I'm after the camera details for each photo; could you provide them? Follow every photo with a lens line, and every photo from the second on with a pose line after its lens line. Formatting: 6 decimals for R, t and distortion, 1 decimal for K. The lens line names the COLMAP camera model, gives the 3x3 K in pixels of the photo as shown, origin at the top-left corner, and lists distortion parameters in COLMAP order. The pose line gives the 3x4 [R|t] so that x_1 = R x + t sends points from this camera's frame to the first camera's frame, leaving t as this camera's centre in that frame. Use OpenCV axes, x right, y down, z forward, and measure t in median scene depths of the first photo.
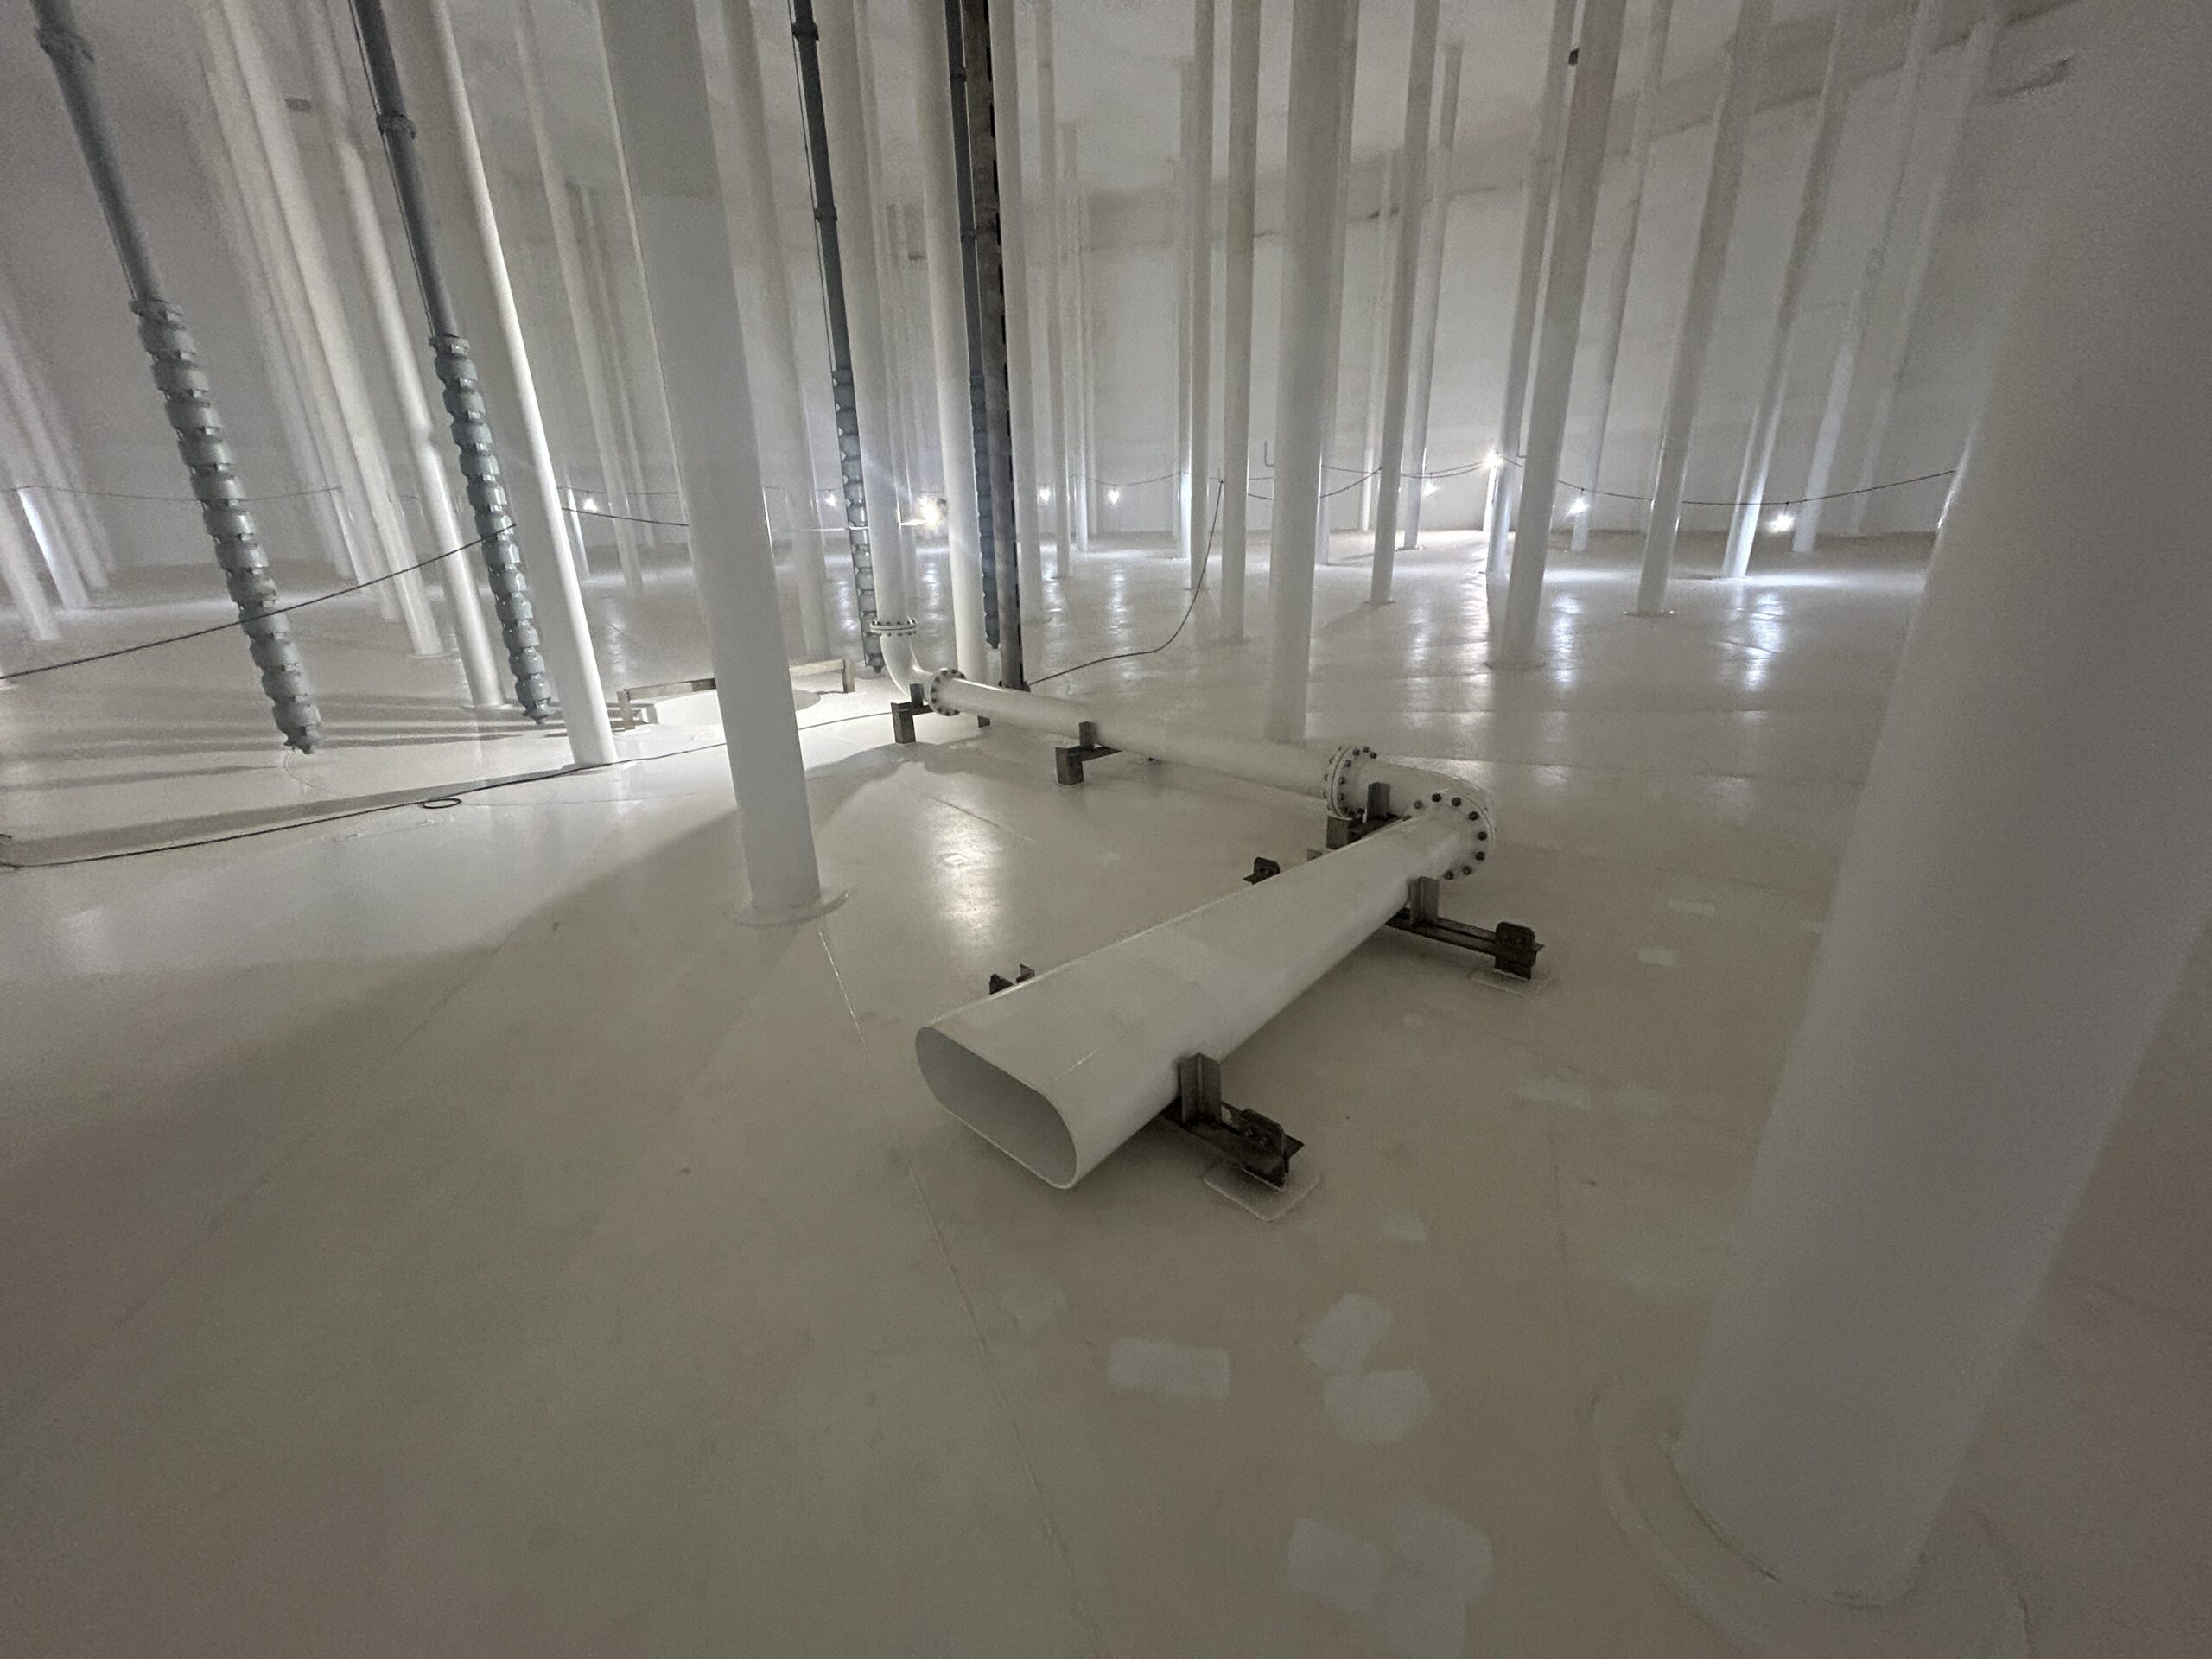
lens RADIAL K [[877.7, 0, 1106.0], [0, 877.7, 829.5], [0, 0, 1]] dist [-0.006265, -0.000458]
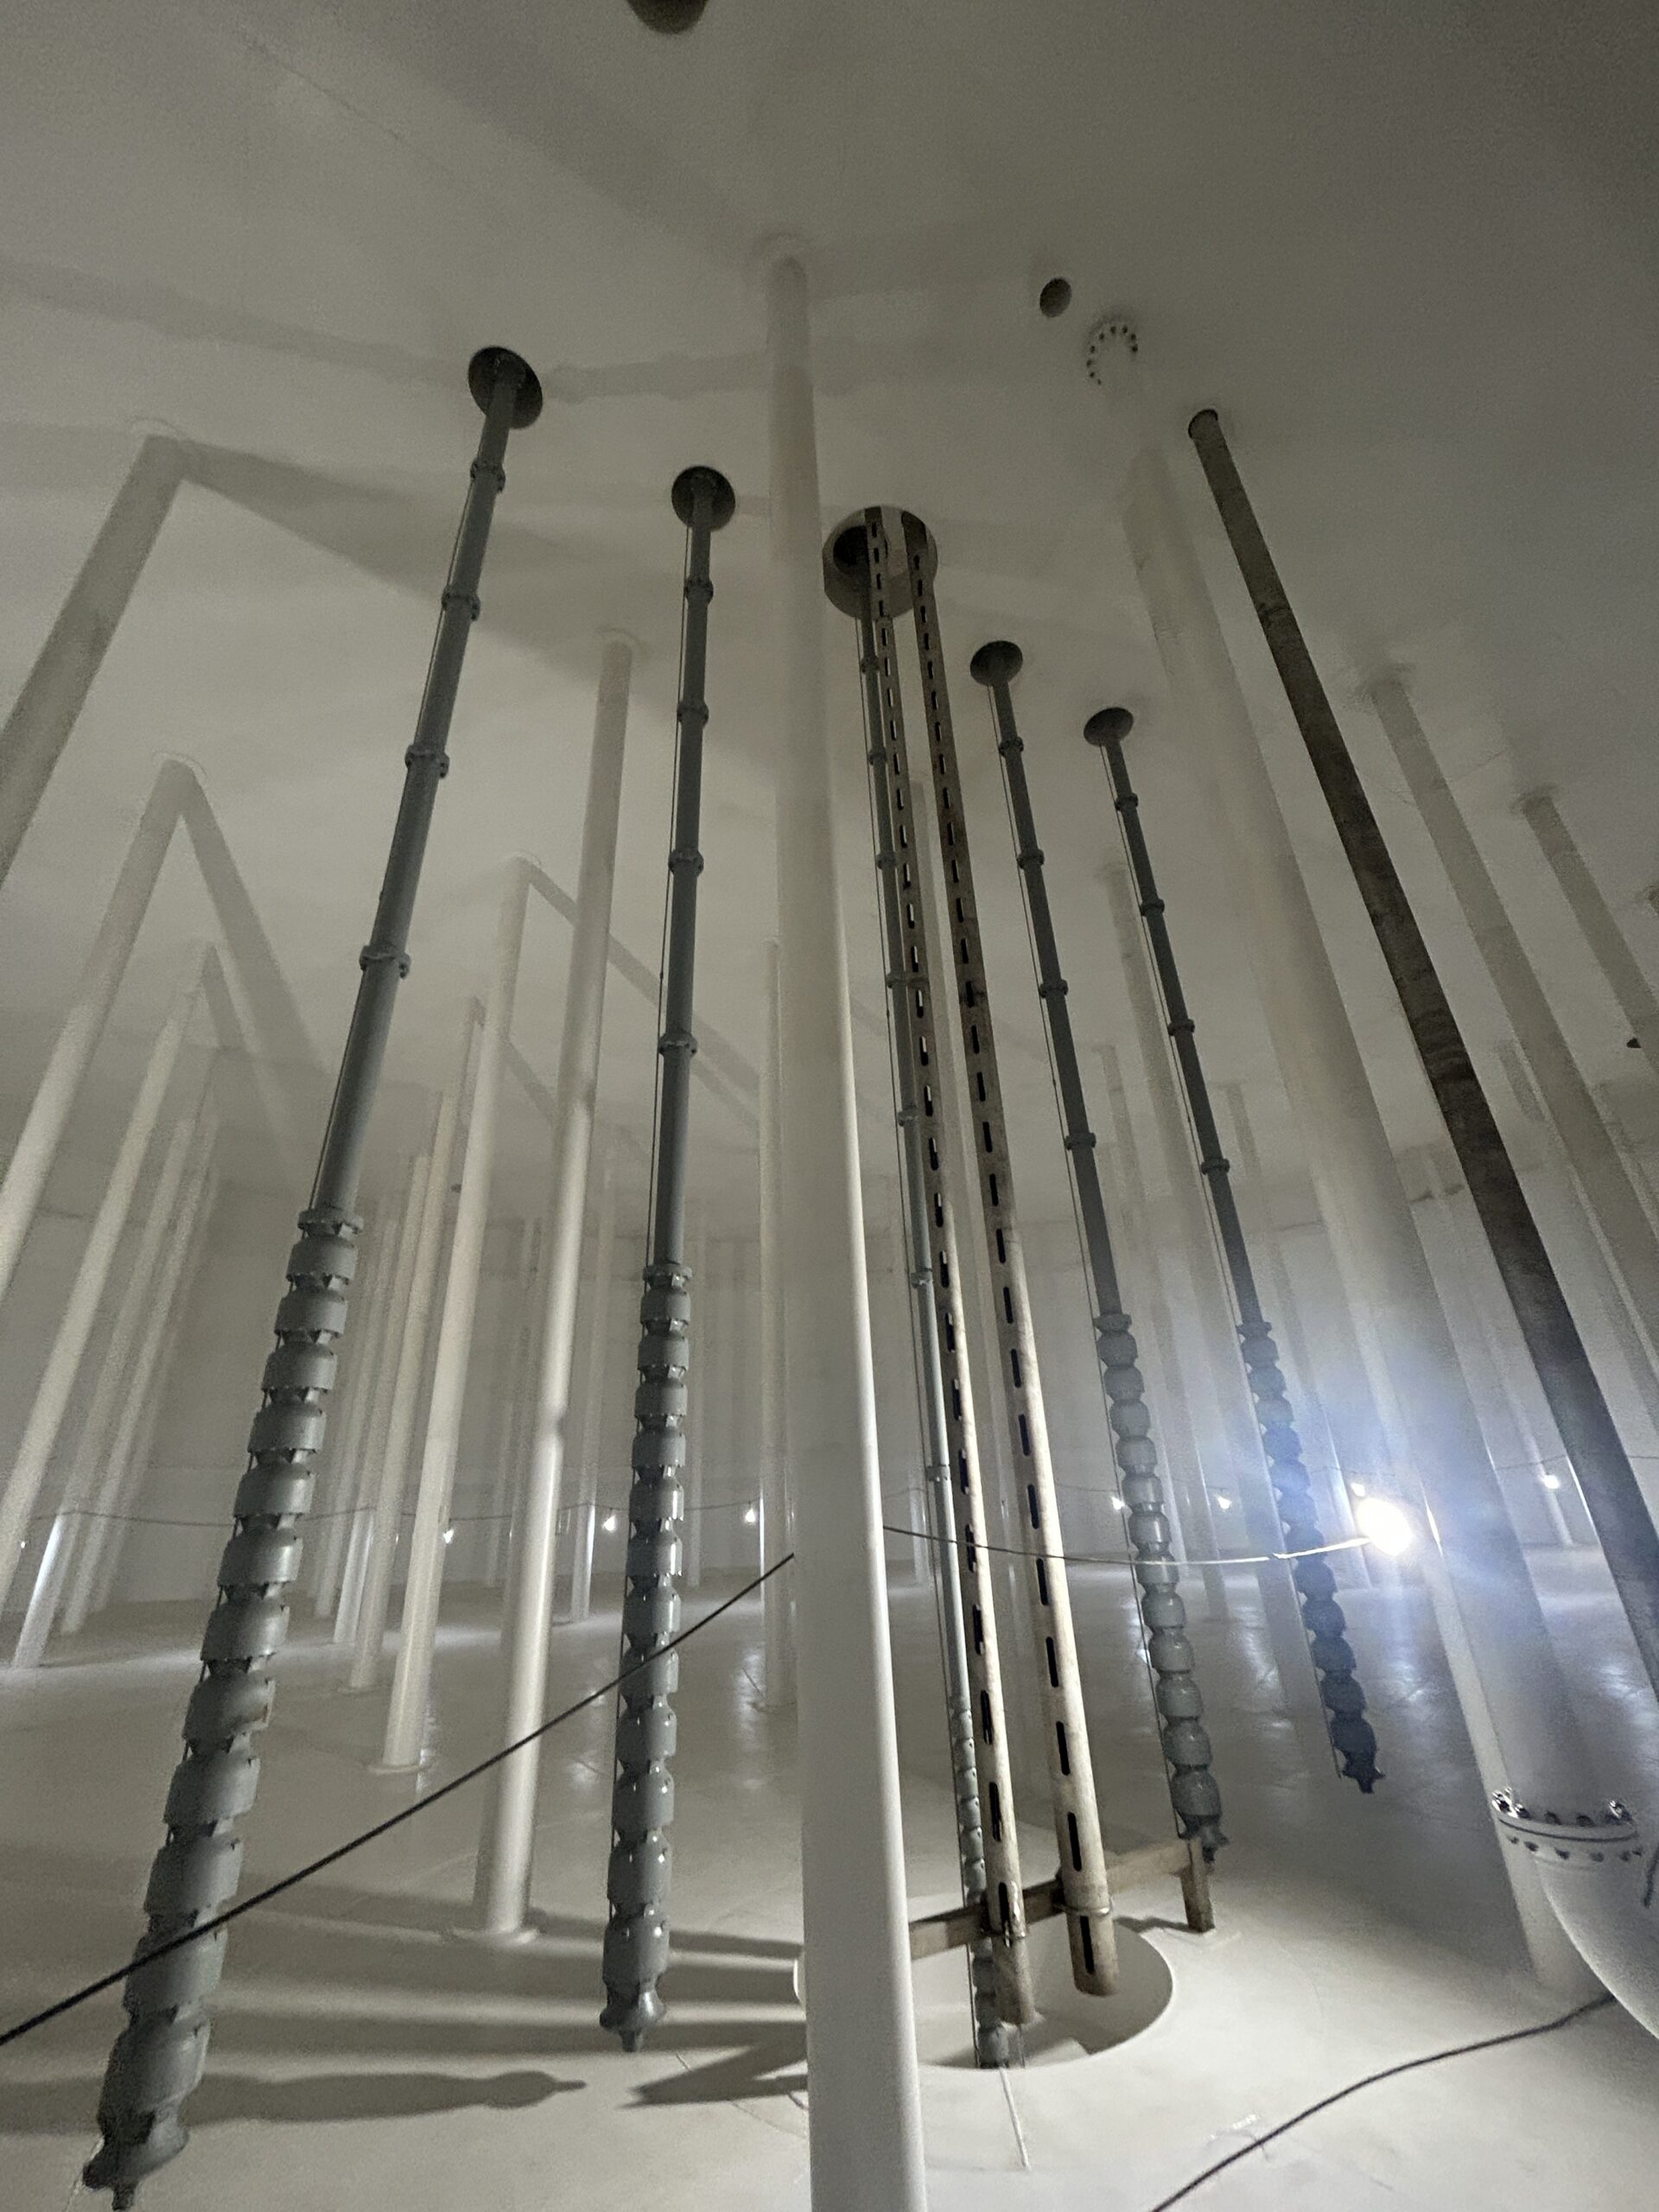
lens RADIAL K [[877.7, 0, 829.5], [0, 877.7, 1106.0], [0, 0, 1]] dist [-0.006265, -0.000458]
pose [[0.977318, -0.106372, -0.183123, -0.363553], [-0.056299, 0.703089, -0.708870, -0.127431], [0.204156, 0.703101, 0.681153, 0.345554]]
